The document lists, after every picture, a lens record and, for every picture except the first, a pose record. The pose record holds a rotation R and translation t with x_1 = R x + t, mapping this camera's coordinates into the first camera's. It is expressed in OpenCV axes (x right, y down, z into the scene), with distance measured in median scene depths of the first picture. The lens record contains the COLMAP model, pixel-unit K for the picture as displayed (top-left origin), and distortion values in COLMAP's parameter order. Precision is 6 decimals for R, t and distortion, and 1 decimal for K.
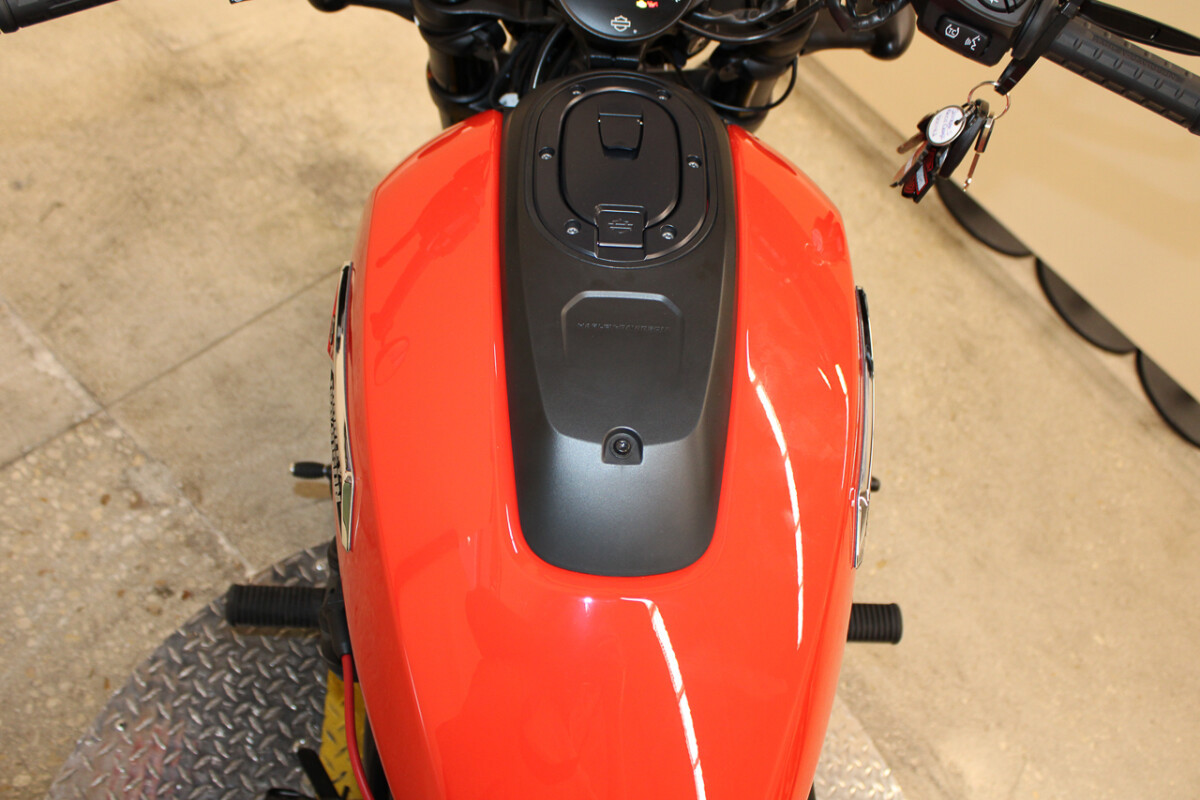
lens RADIAL K [[1156.0, 0, 600.0], [0, 1156.0, 400.0], [0, 0, 1]] dist [-0.136537, 0.153019]
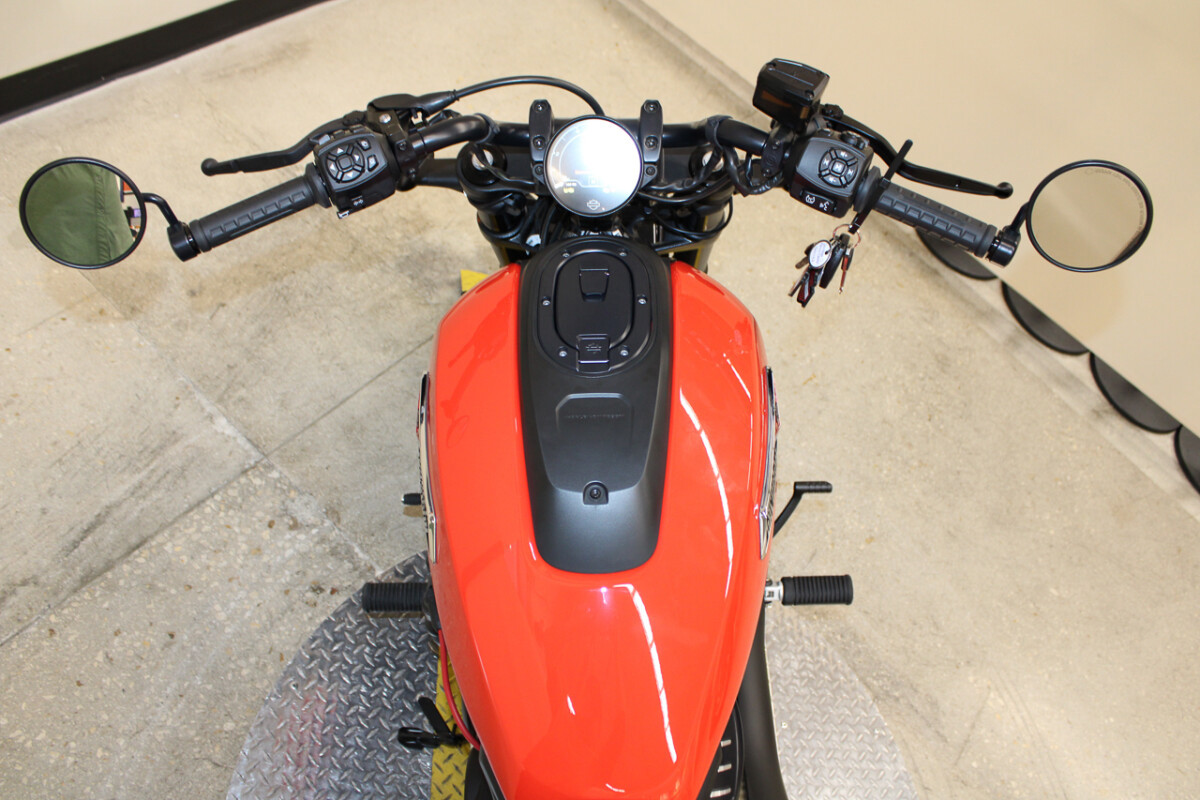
lens RADIAL K [[1017.5, 0, 603.2], [0, 1017.5, 410.3], [0, 0, 1]] dist [-0.152163, 0.141766]
pose [[0.995580, -0.056731, -0.074854, 0.057766], [0.057575, 0.998299, 0.009168, -0.035510], [0.074206, -0.013438, 0.997152, -0.166005]]
